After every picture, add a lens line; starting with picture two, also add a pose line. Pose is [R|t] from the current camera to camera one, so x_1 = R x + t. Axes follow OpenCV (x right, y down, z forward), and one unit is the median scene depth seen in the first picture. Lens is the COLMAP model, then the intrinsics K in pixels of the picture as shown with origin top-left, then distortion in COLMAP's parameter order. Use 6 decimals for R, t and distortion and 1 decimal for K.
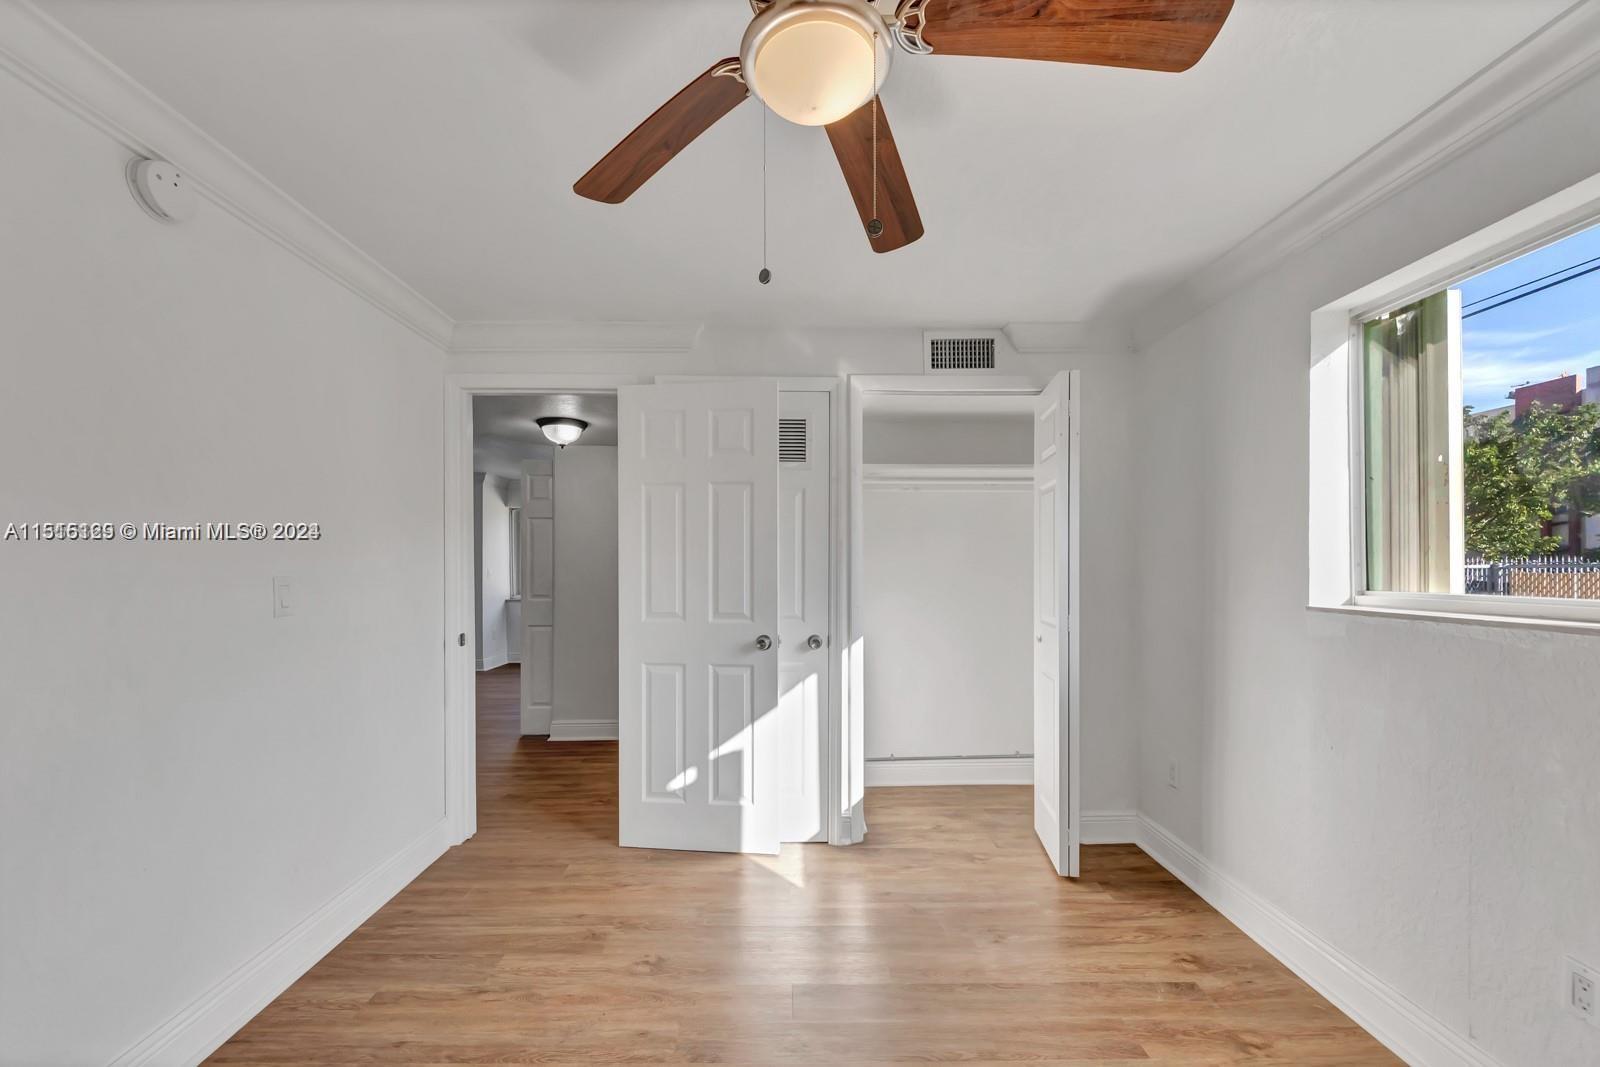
lens RADIAL K [[620.4, 0, 797.4], [0, 620.4, 565.5], [0, 0, 1]] dist [0.022013, -0.014666]
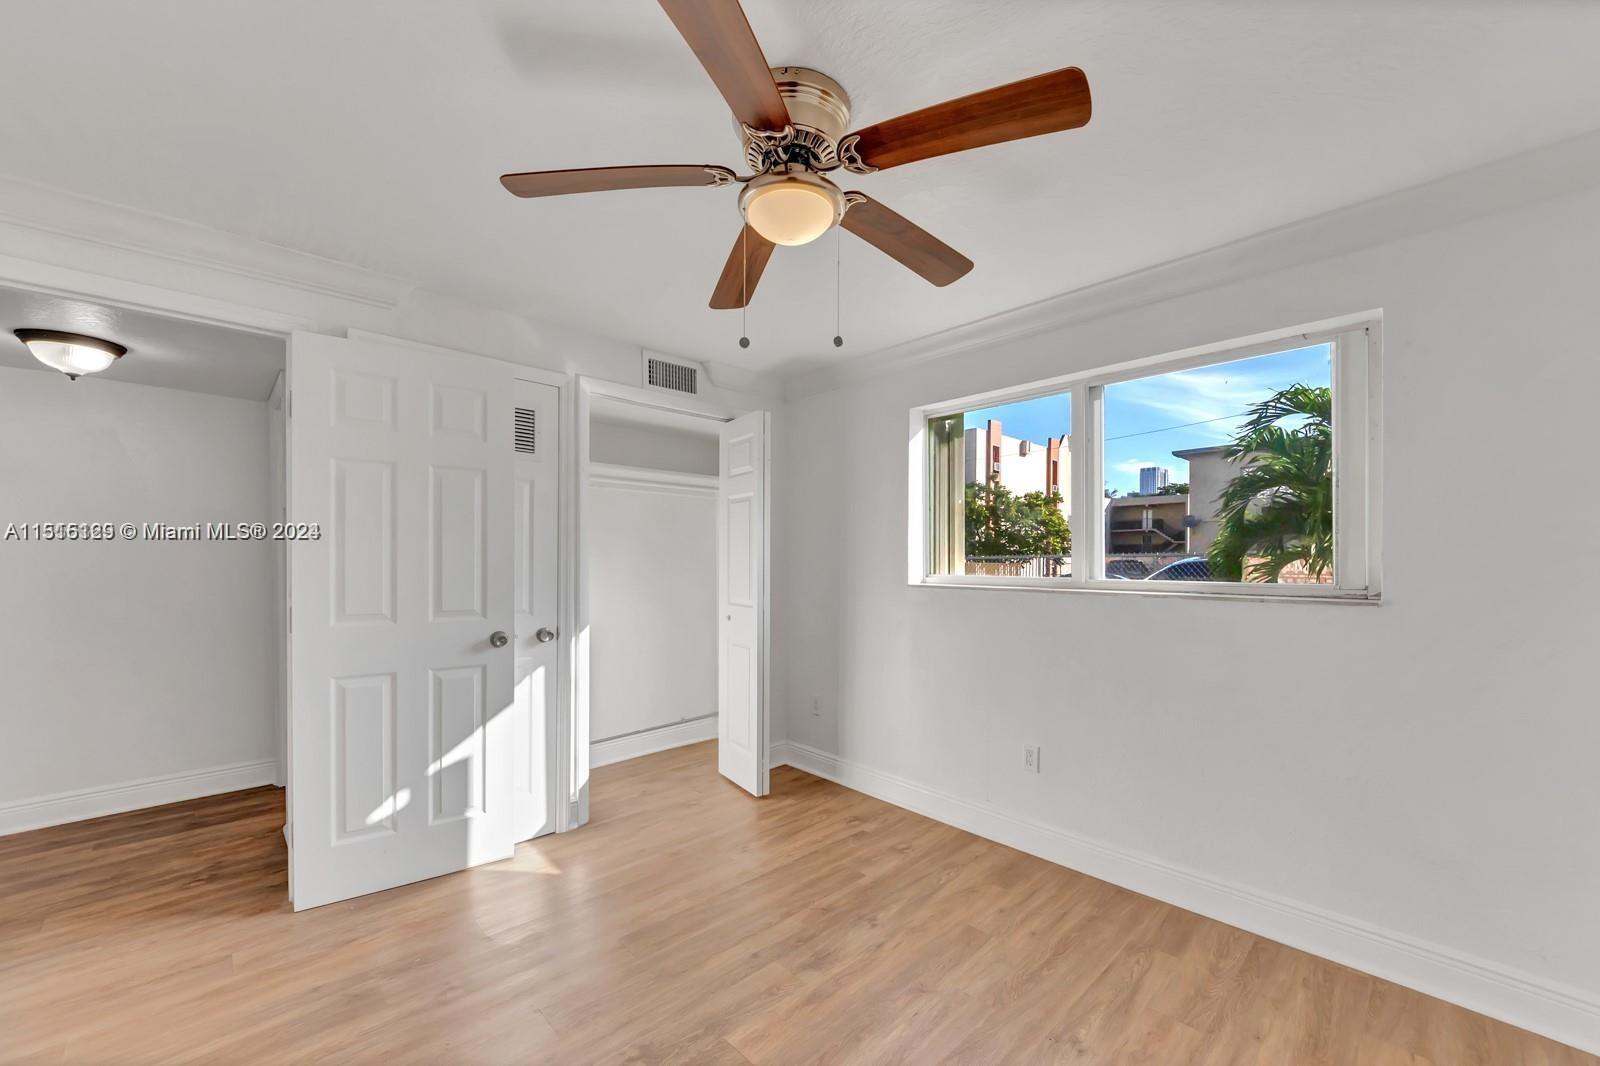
lens RADIAL K [[628.7, 0, 804.6], [0, 628.7, 554.2], [0, 0, 1]] dist [-0.000077, -0.000575]
pose [[0.731588, 0.007815, 0.681702, -0.363327], [-0.003839, 0.999966, -0.007343, -0.000839], [-0.681736, 0.002754, 0.731593, -0.025881]]
